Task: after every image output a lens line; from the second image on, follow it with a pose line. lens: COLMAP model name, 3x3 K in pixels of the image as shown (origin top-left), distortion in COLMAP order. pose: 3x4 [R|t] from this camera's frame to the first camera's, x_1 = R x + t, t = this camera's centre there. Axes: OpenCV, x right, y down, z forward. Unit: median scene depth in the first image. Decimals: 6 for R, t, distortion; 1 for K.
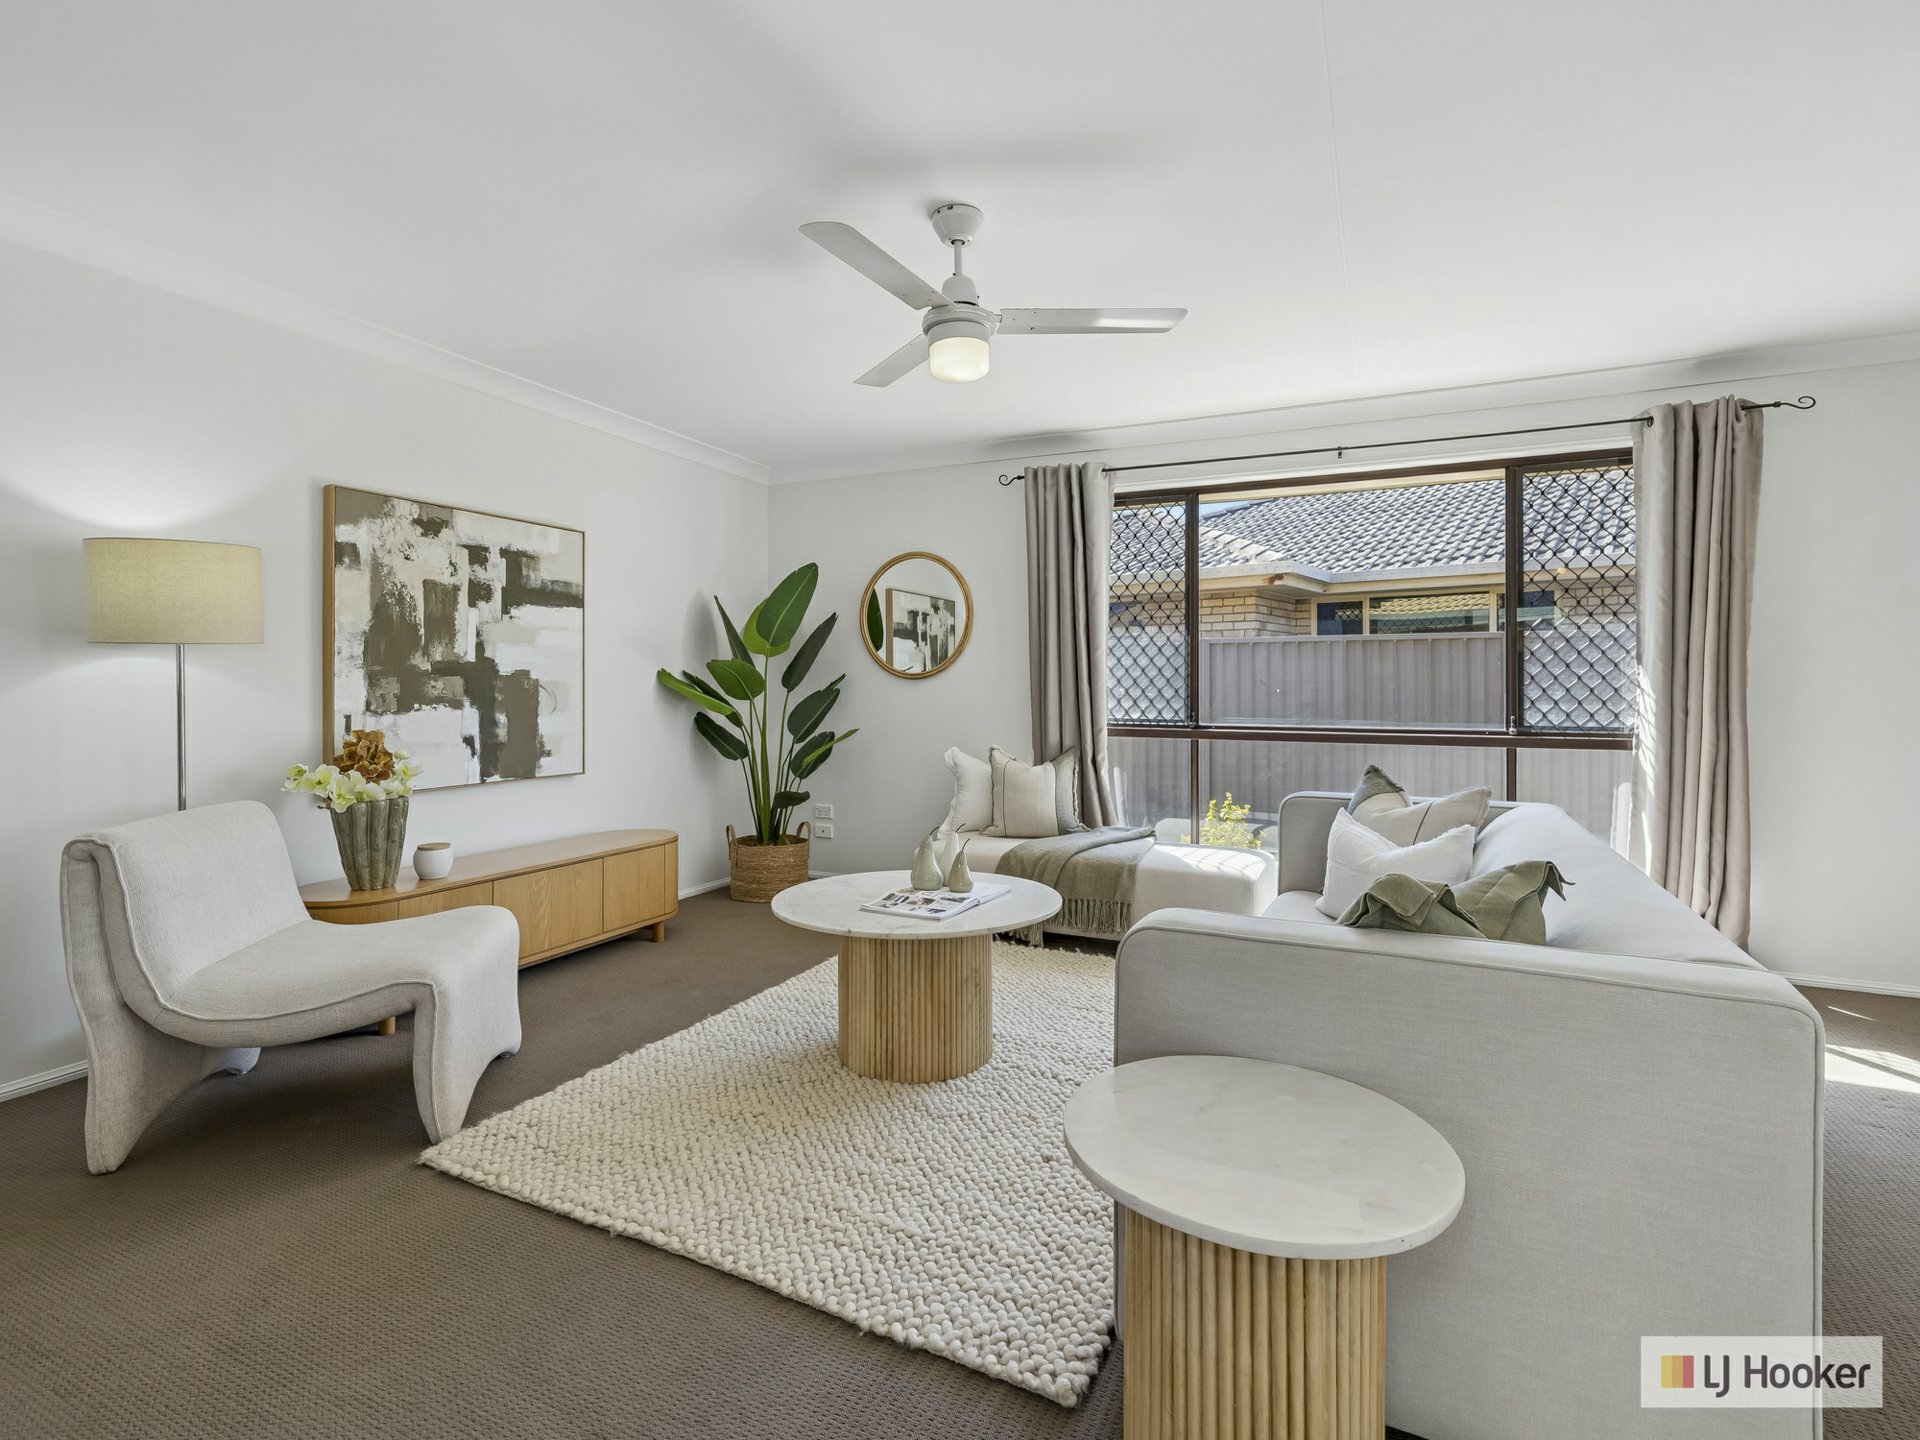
lens RADIAL K [[909.4, 0, 959.2], [0, 909.4, 691.7], [0, 0, 1]] dist [-0.003582, -0.000422]
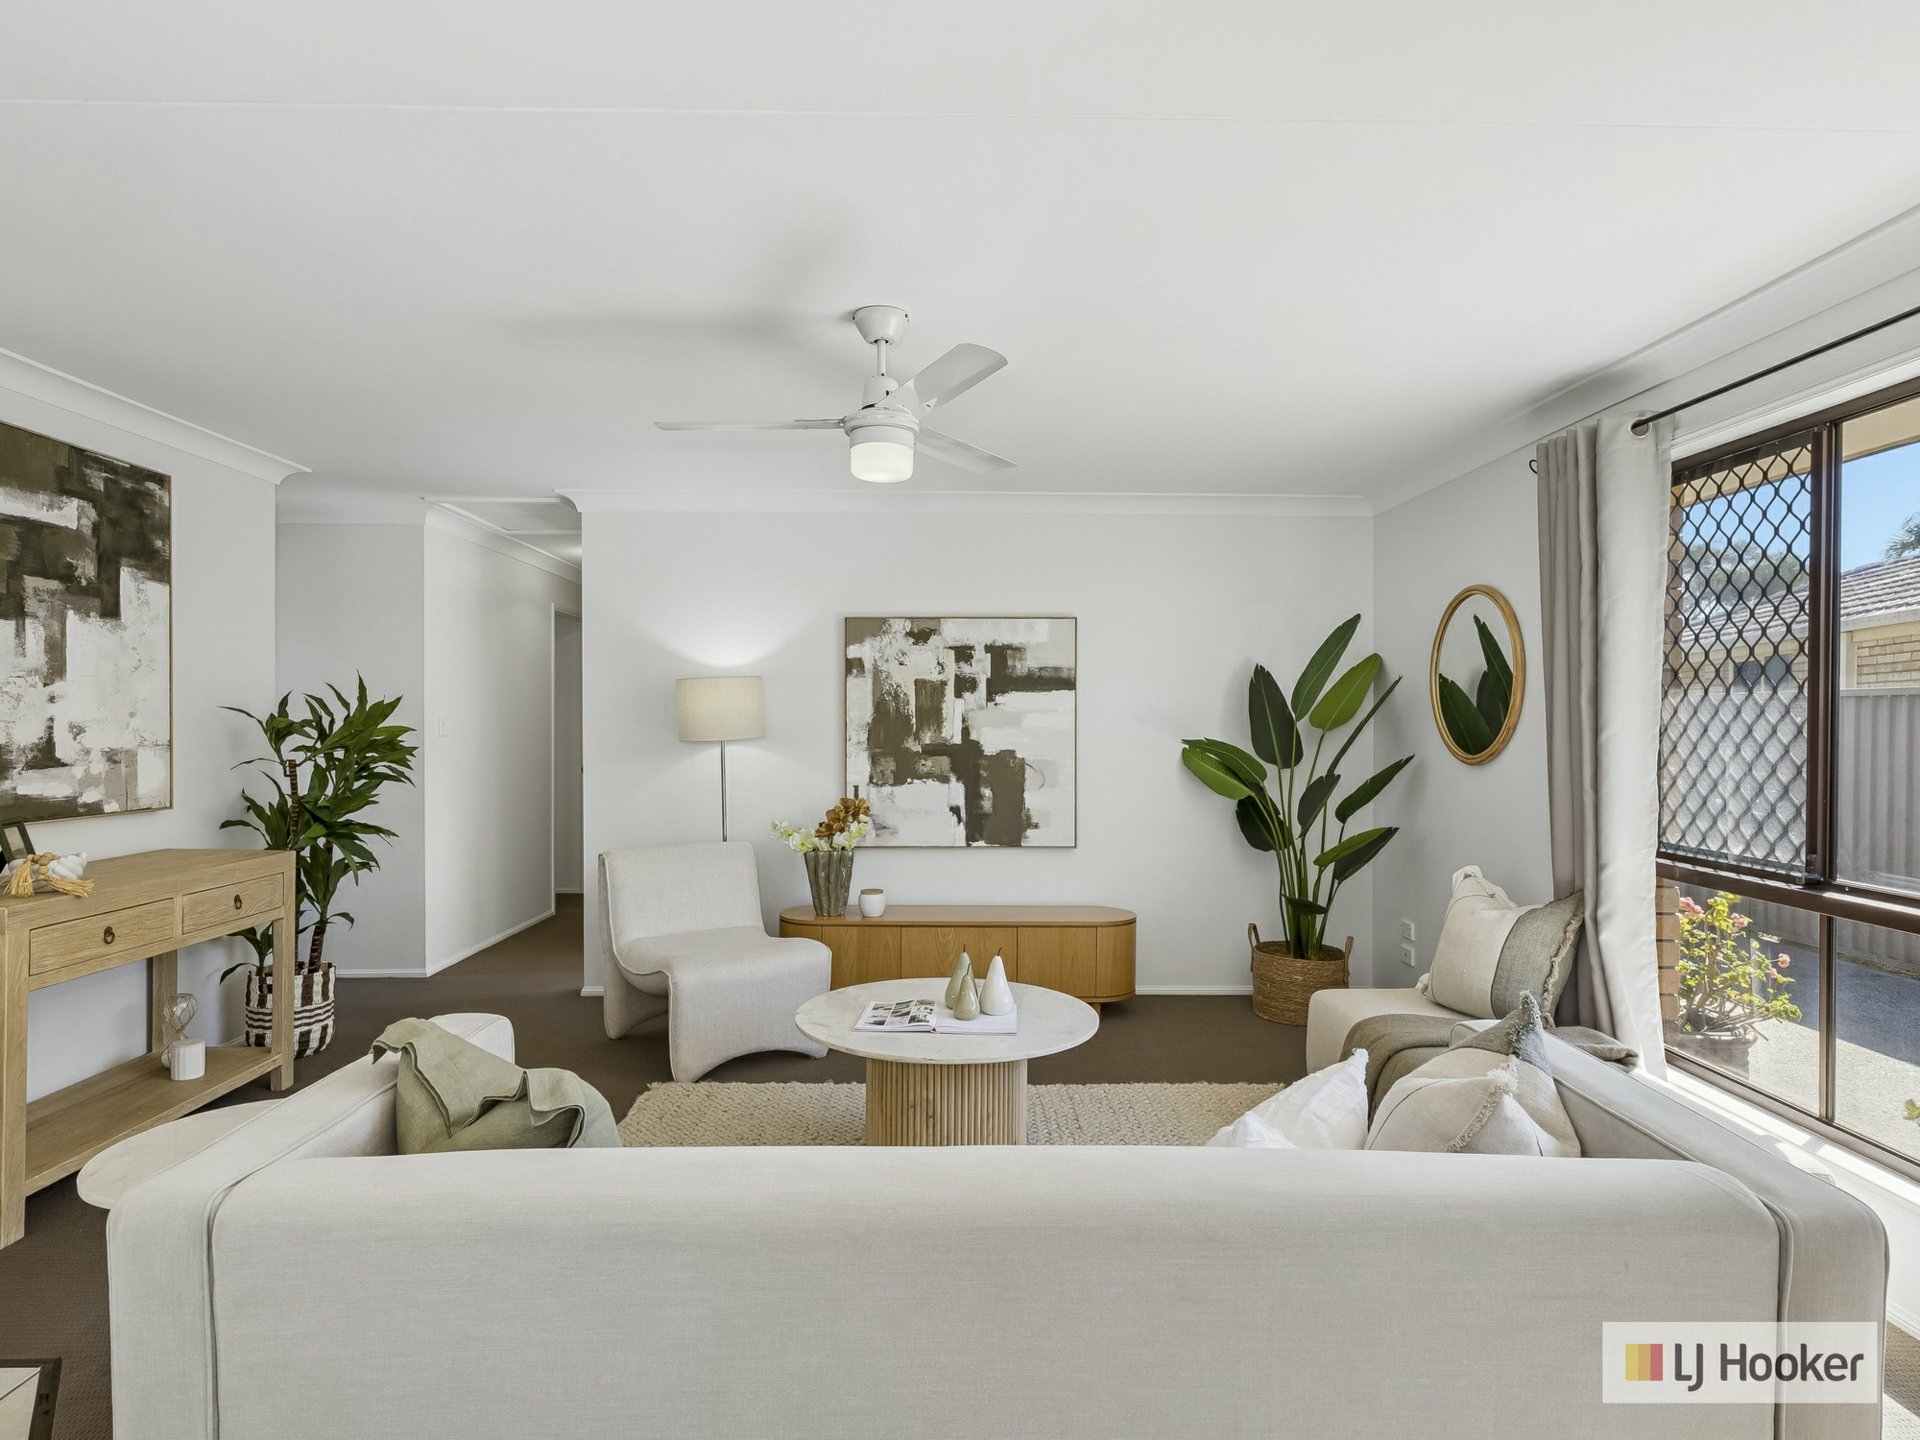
lens RADIAL K [[1060.8, 0, 953.4], [0, 1060.8, 733.3], [0, 0, 1]] dist [-0.000648, 0.000040]
pose [[0.451770, 0.010023, -0.892078, 0.700687], [-0.008285, 0.999941, 0.007039, -0.056434], [0.892096, 0.004211, 0.451826, 0.365920]]
